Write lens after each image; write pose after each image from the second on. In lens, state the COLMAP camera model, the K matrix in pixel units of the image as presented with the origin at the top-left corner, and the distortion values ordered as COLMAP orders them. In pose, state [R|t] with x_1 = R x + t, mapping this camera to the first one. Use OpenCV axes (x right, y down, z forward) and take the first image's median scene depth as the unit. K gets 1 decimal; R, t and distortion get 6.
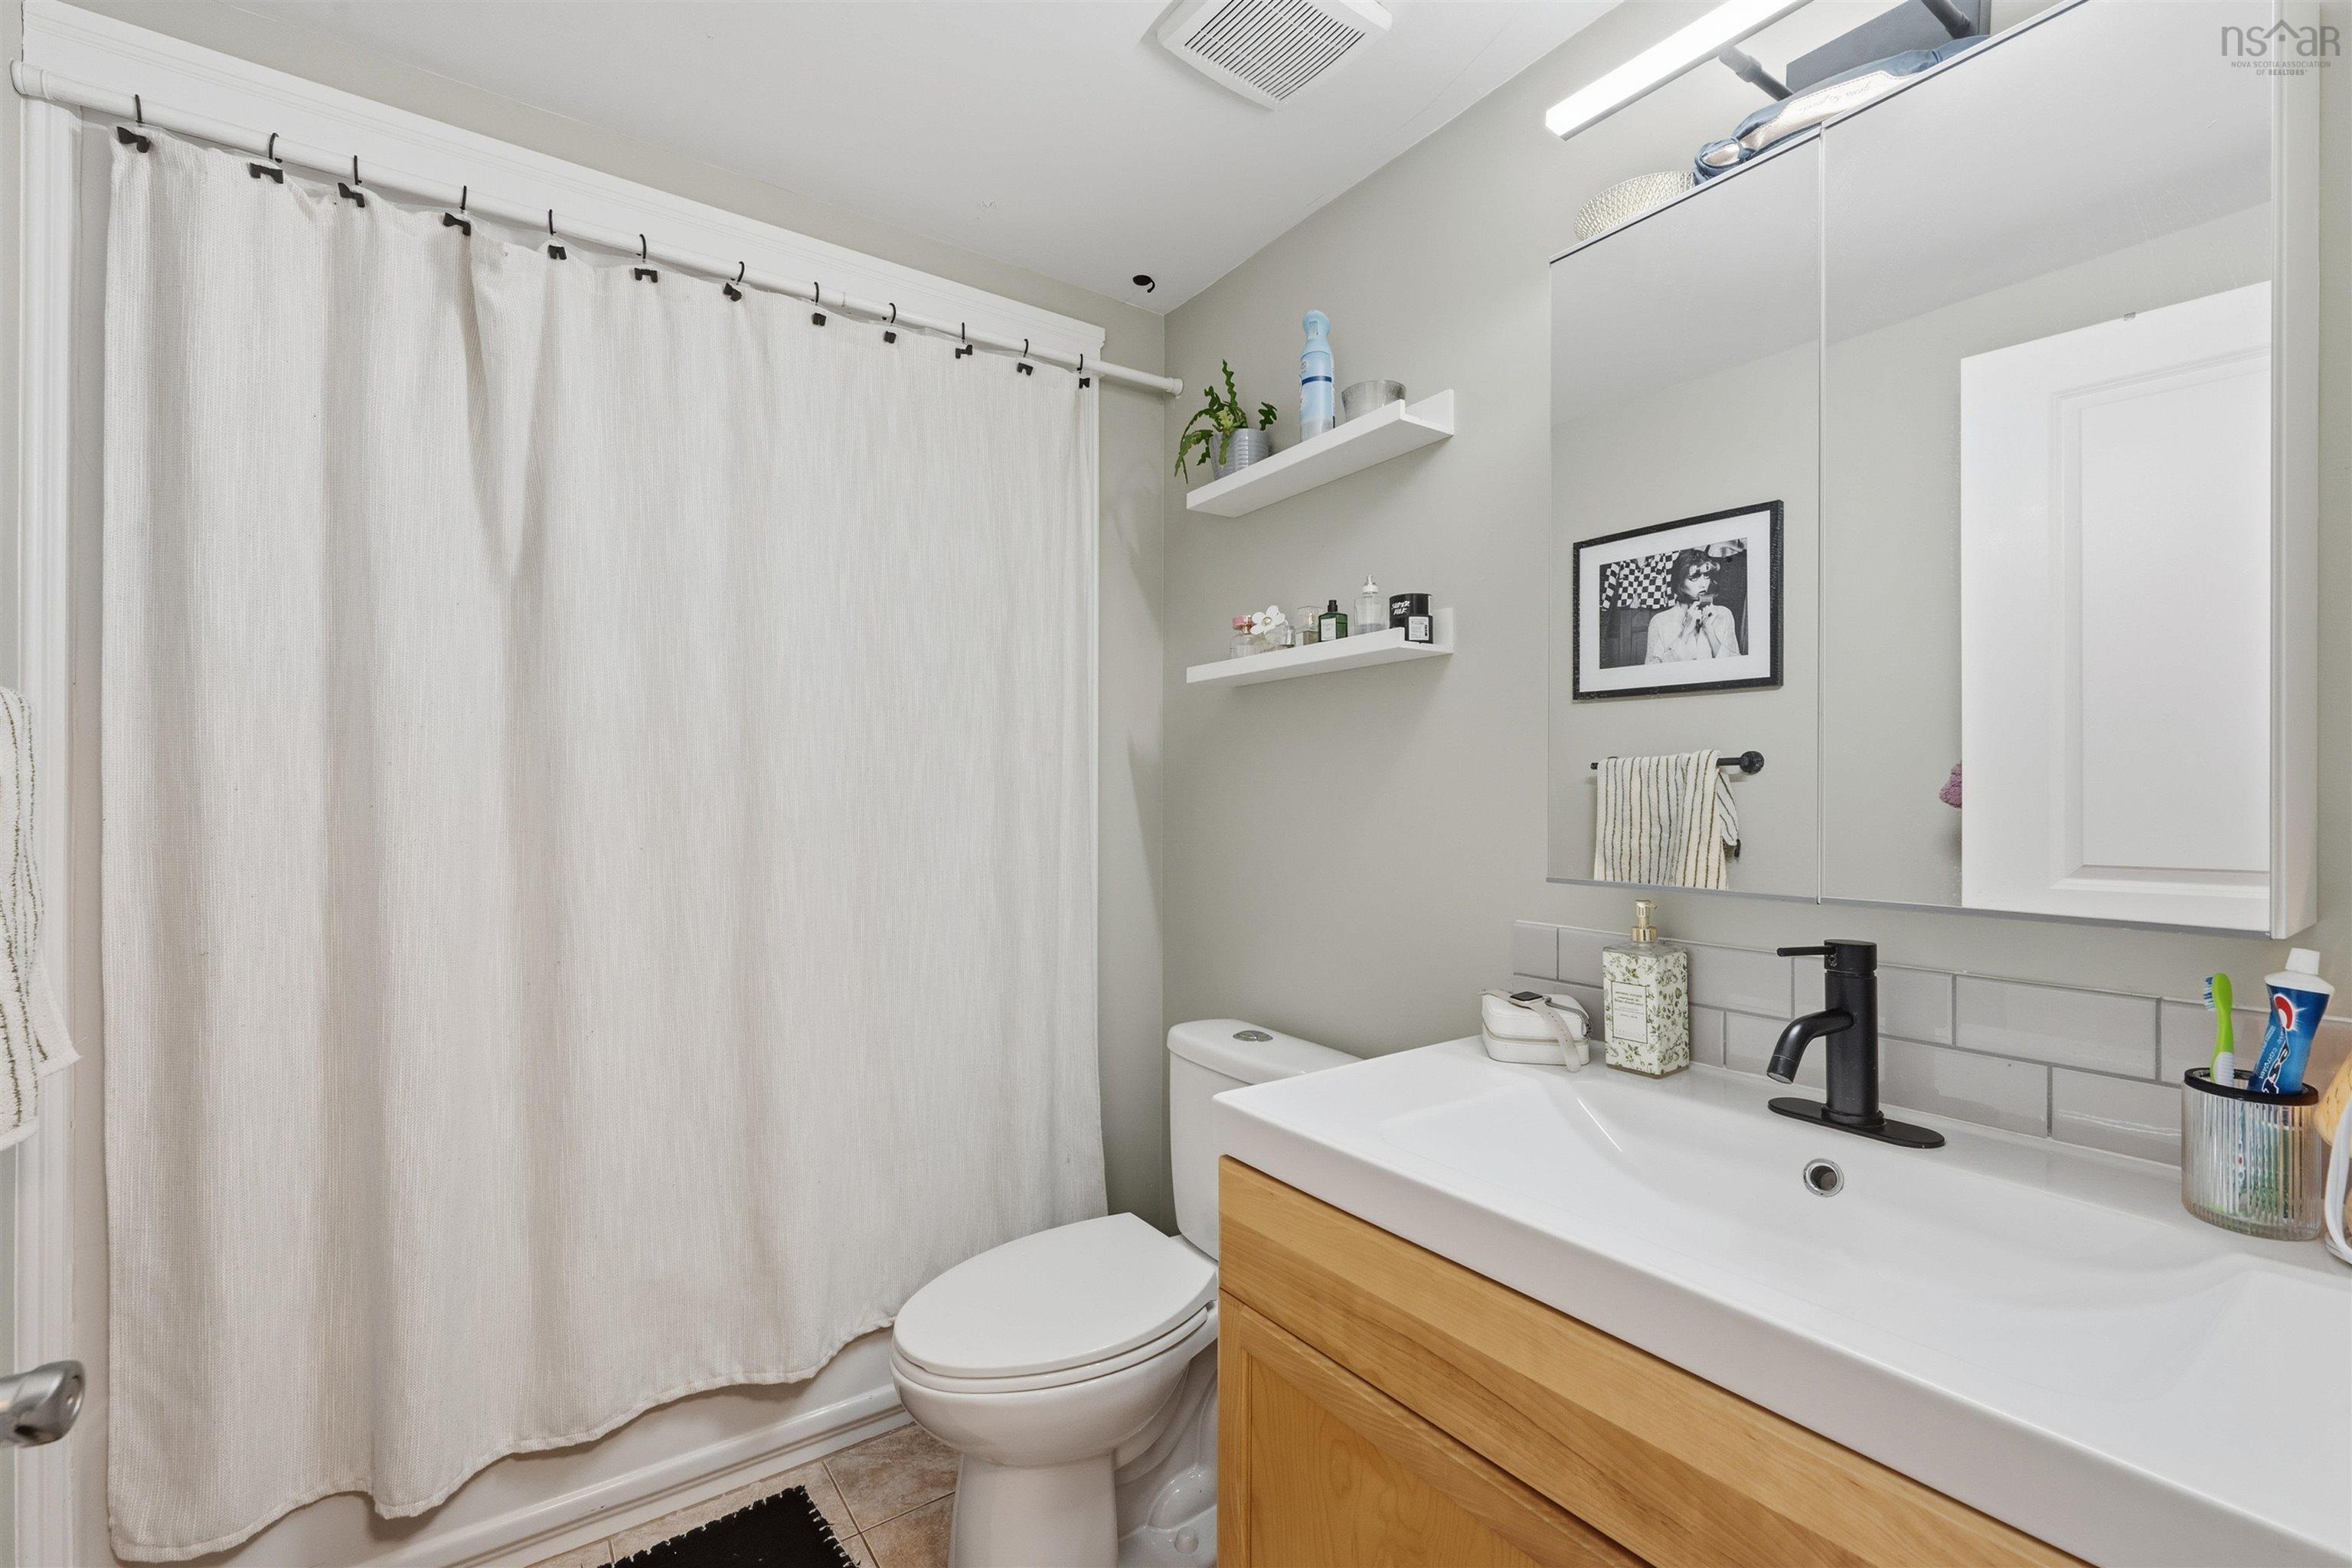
lens RADIAL K [[995.8, 0, 1175.7], [0, 995.8, 795.5], [0, 0, 1]] dist [0.000562, -0.000550]
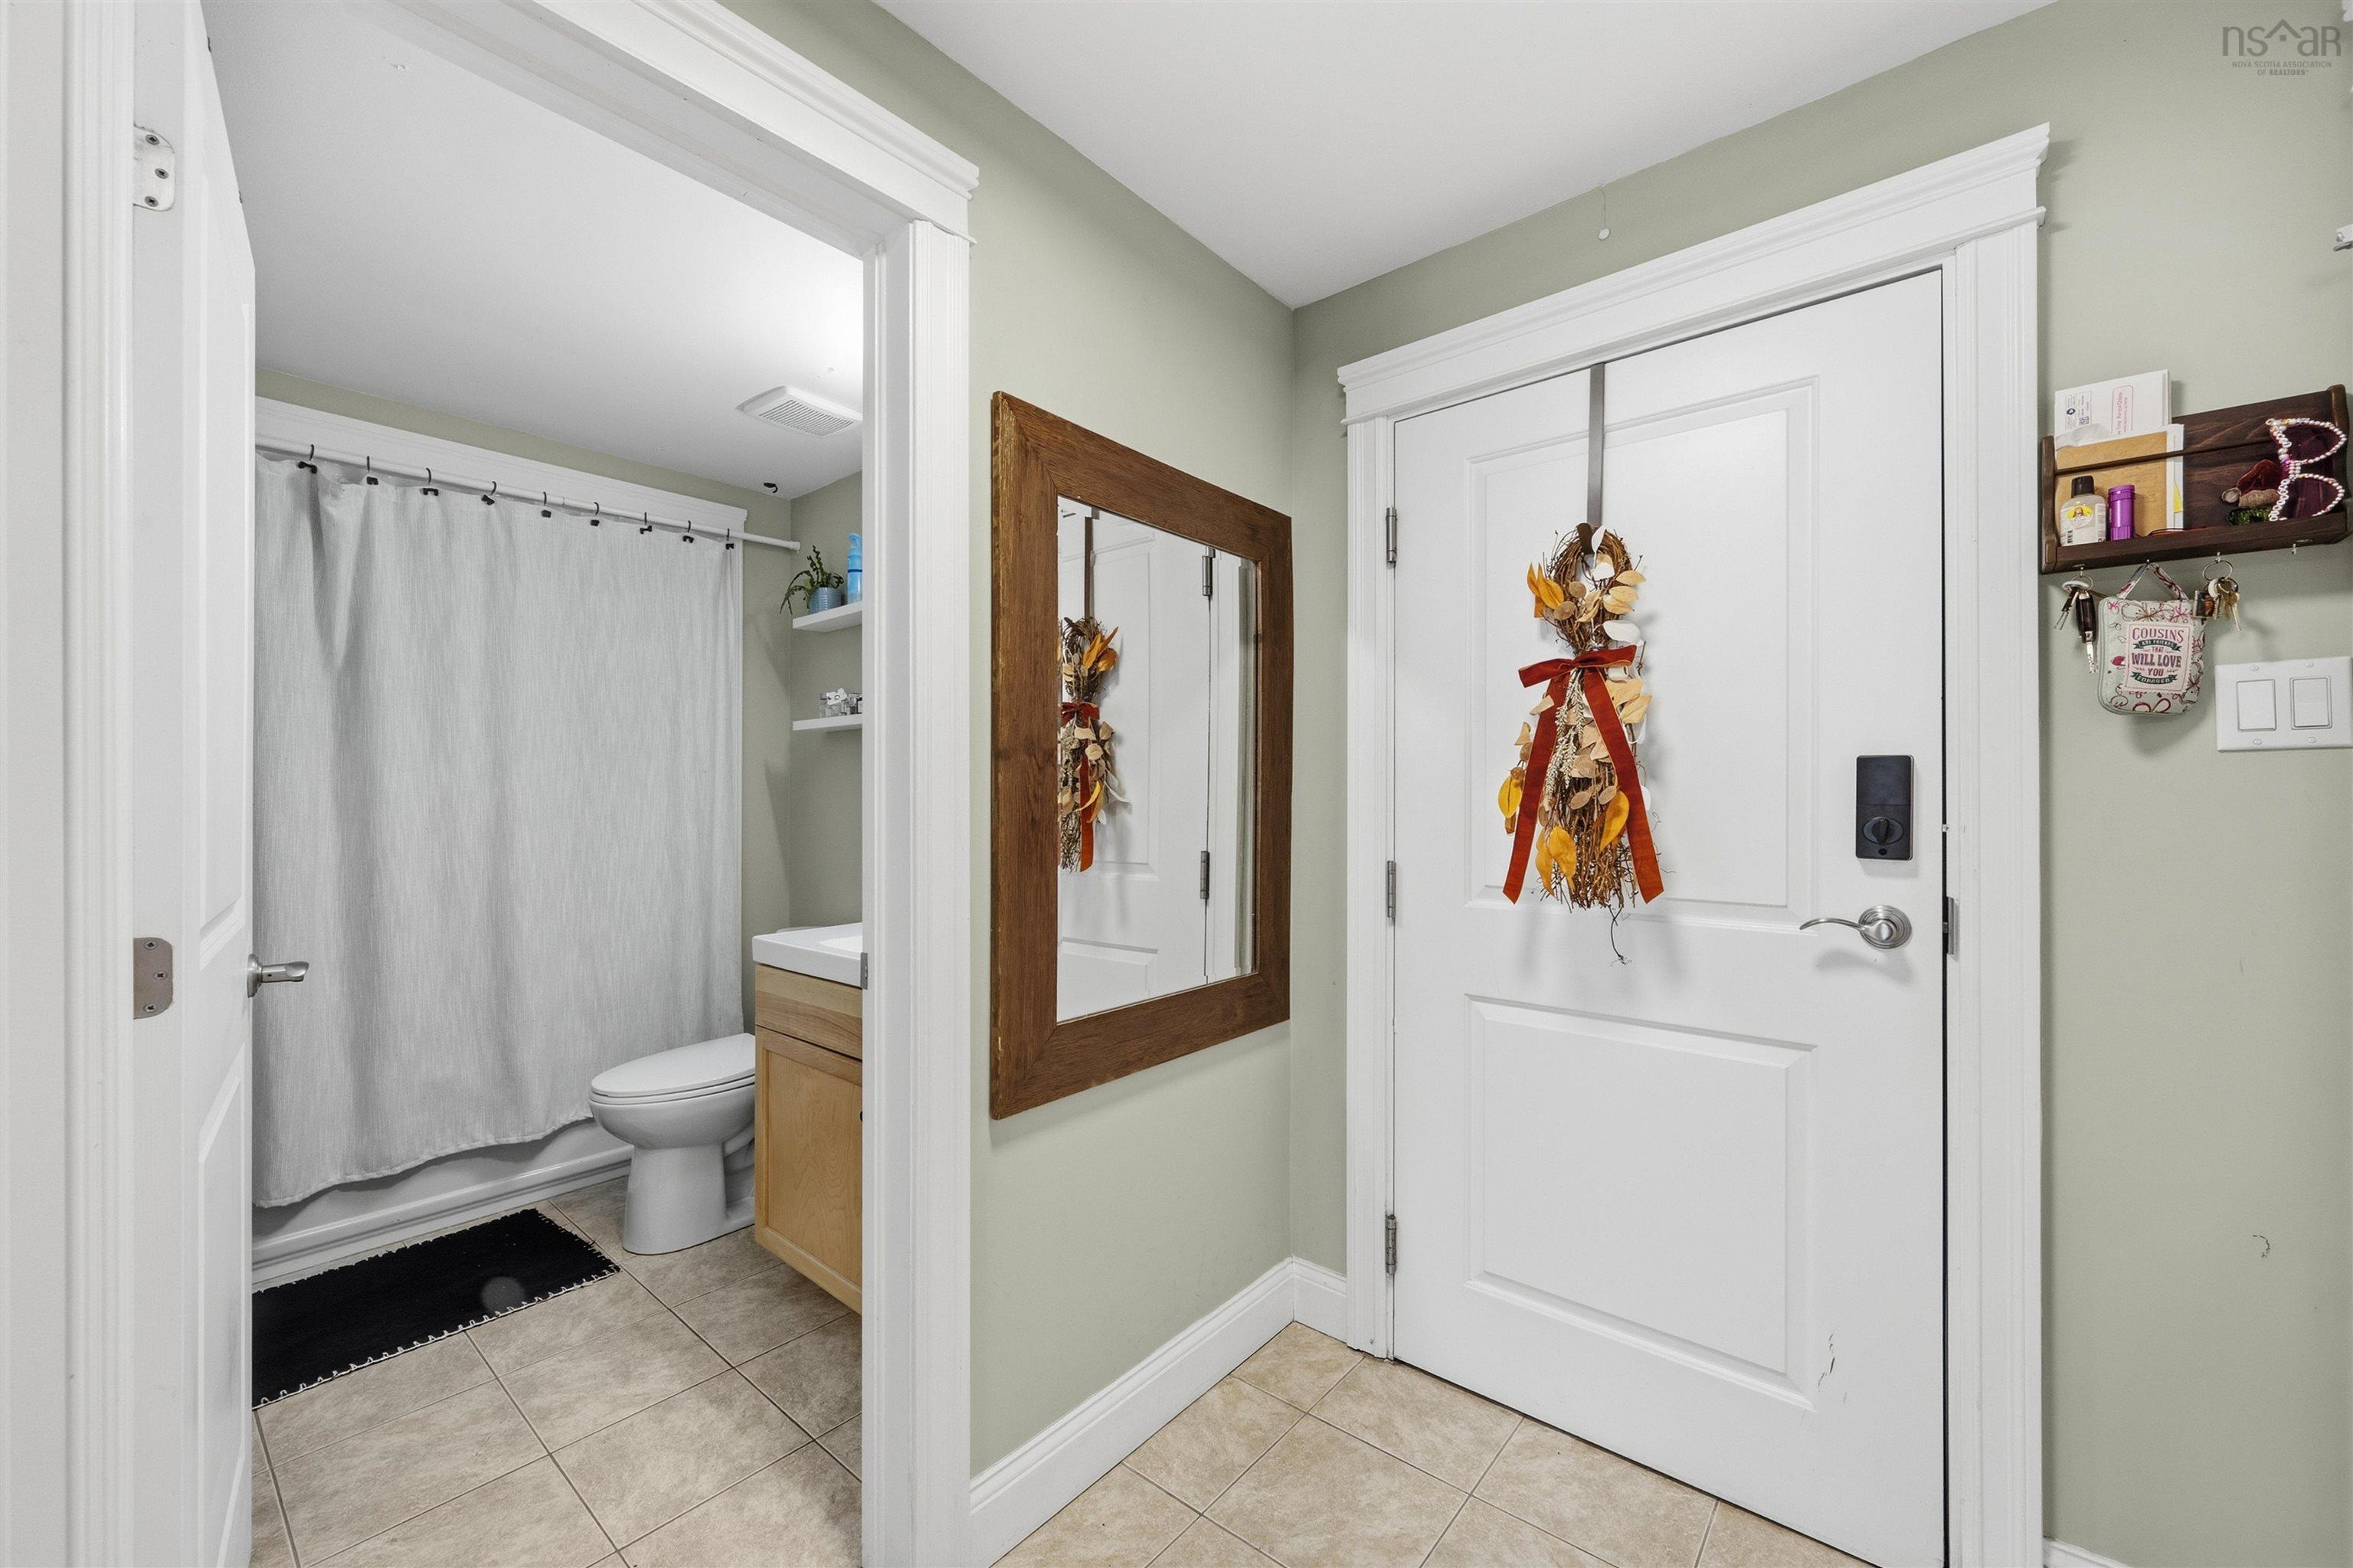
lens RADIAL K [[928.7, 0, 1179.2], [0, 928.7, 789.3], [0, 0, 1]] dist [0.000563, 0.000157]
pose [[0.968258, -0.000149, 0.249955, 0.313462], [0.001425, 0.999987, -0.004924, -0.004621], [-0.249951, 0.005124, 0.968245, -0.864605]]
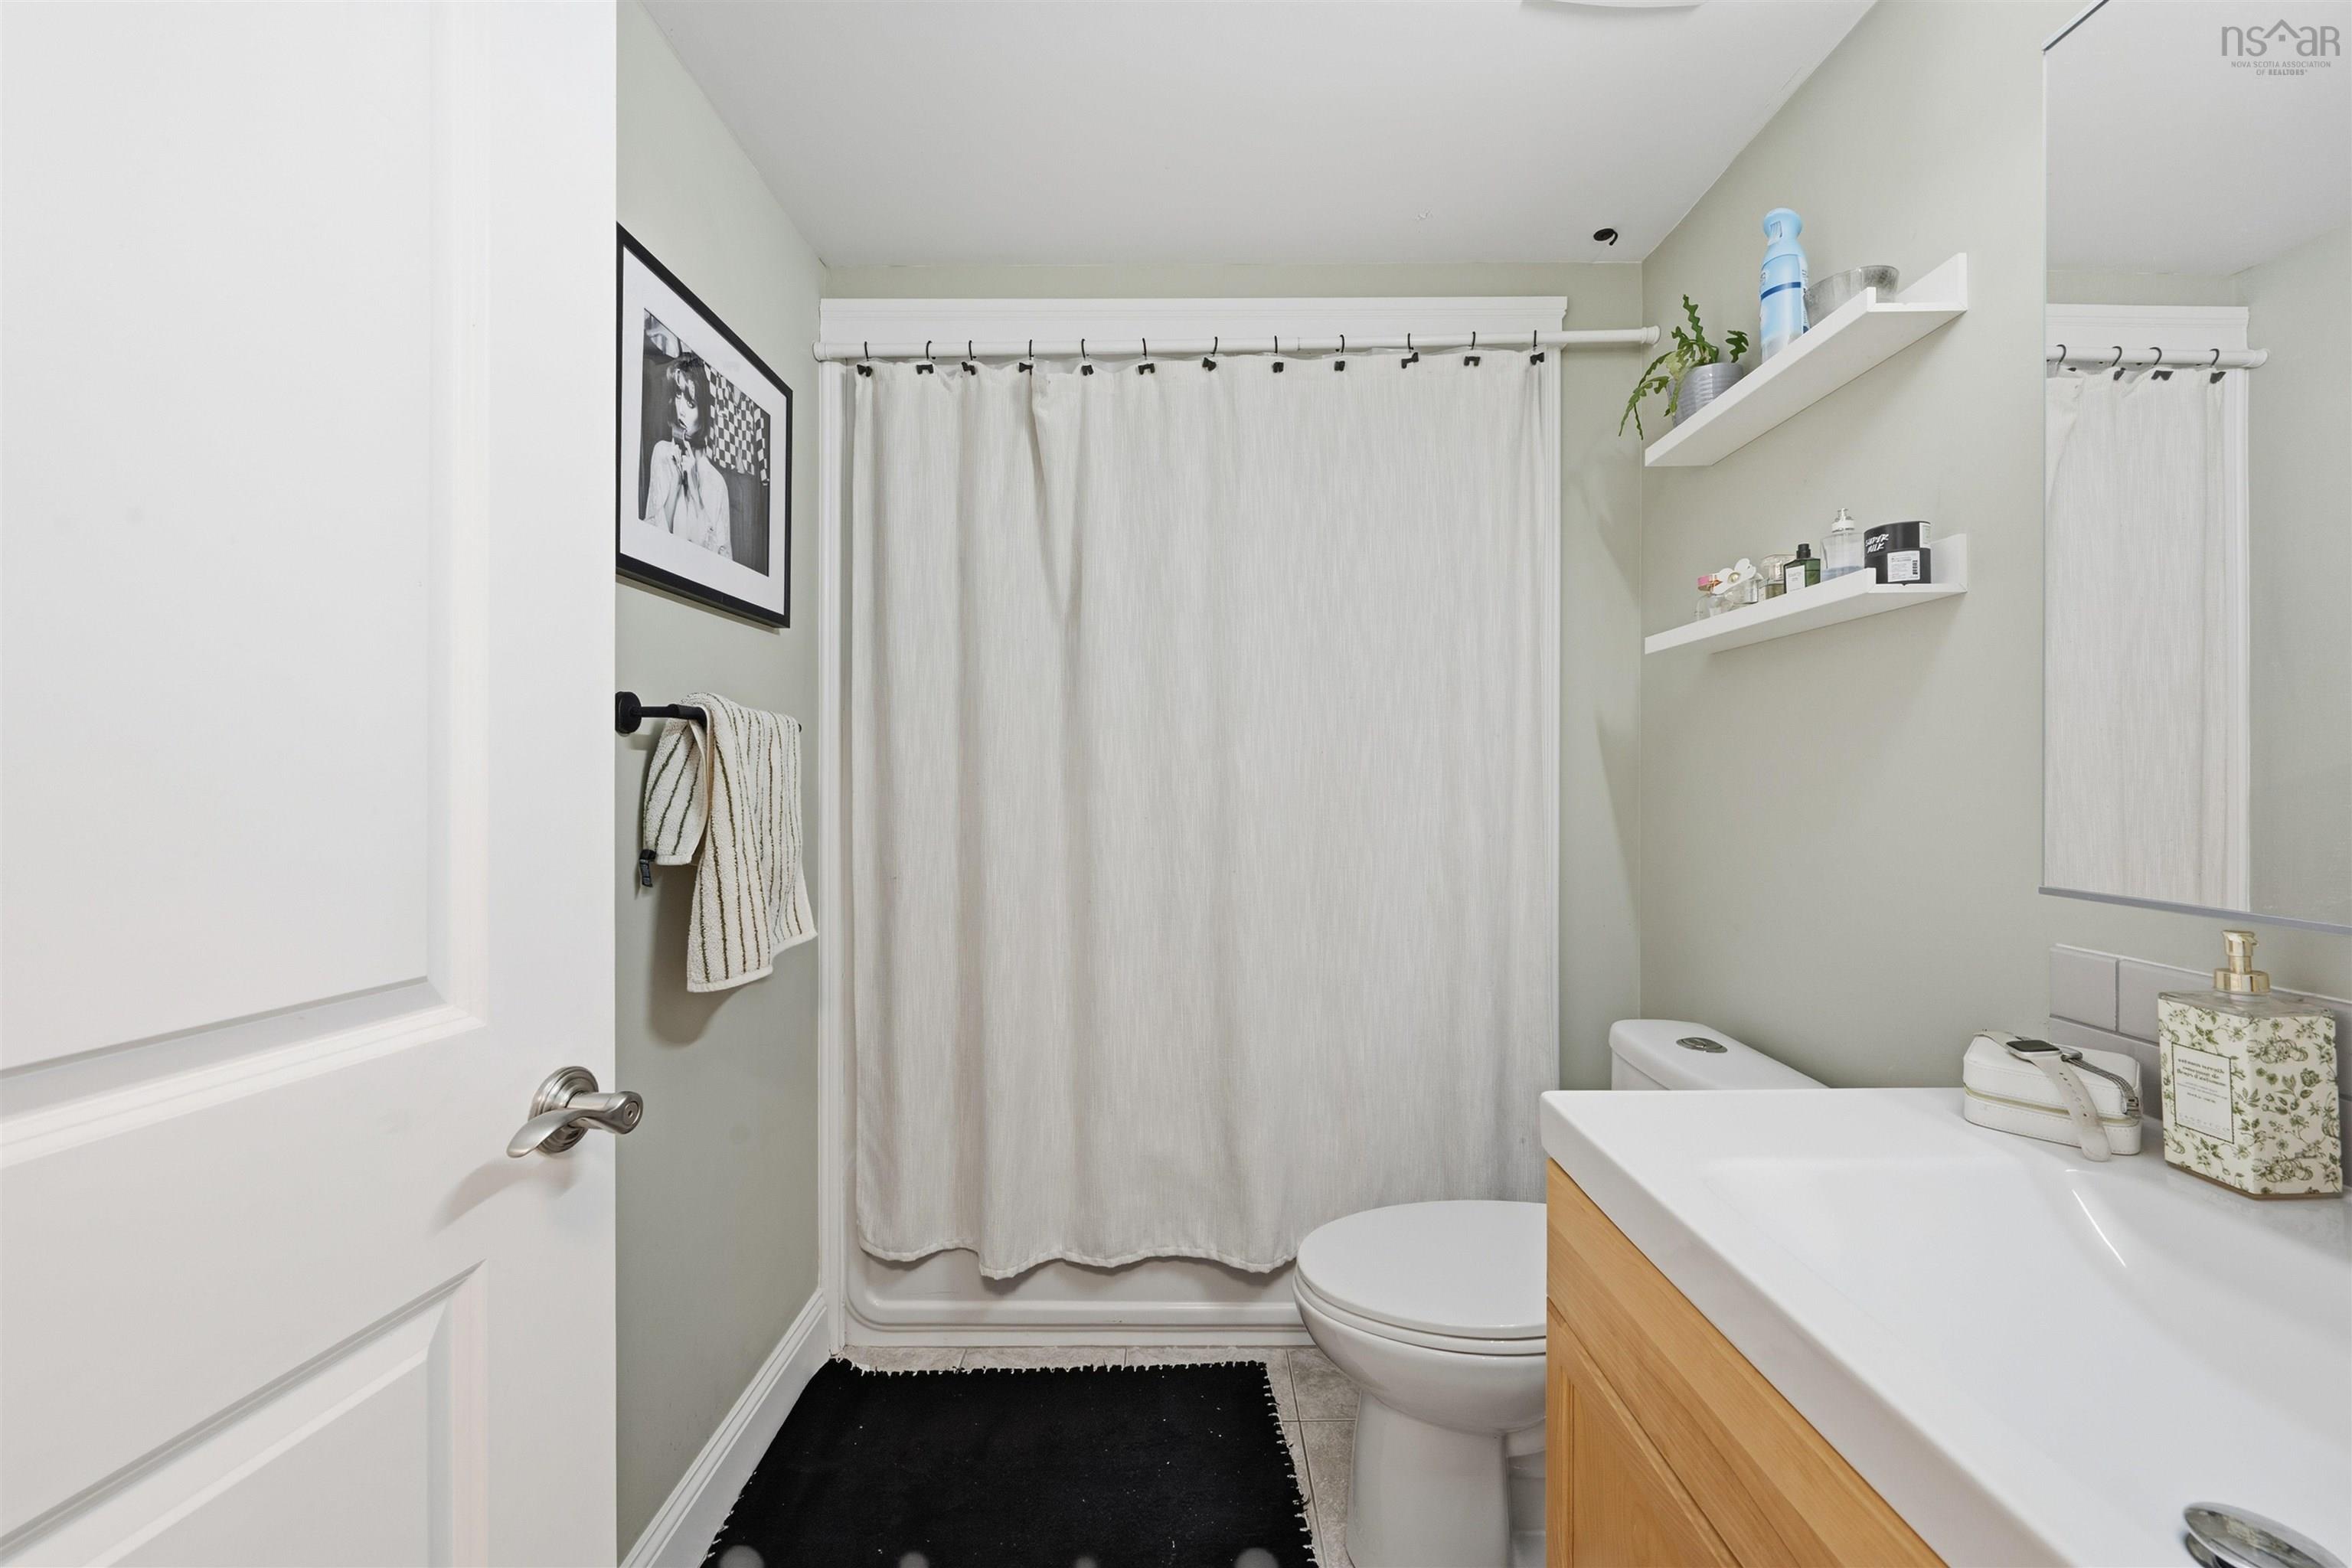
lens RADIAL K [[923.9, 0, 1188.9], [0, 923.9, 776.7], [0, 0, 1]] dist [0.000422, 0.000108]
pose [[0.817298, -0.000655, -0.576215, 0.197582], [0.001520, 0.999998, 0.001019, -0.000603], [0.576213, -0.001709, 0.817298, 0.062996]]
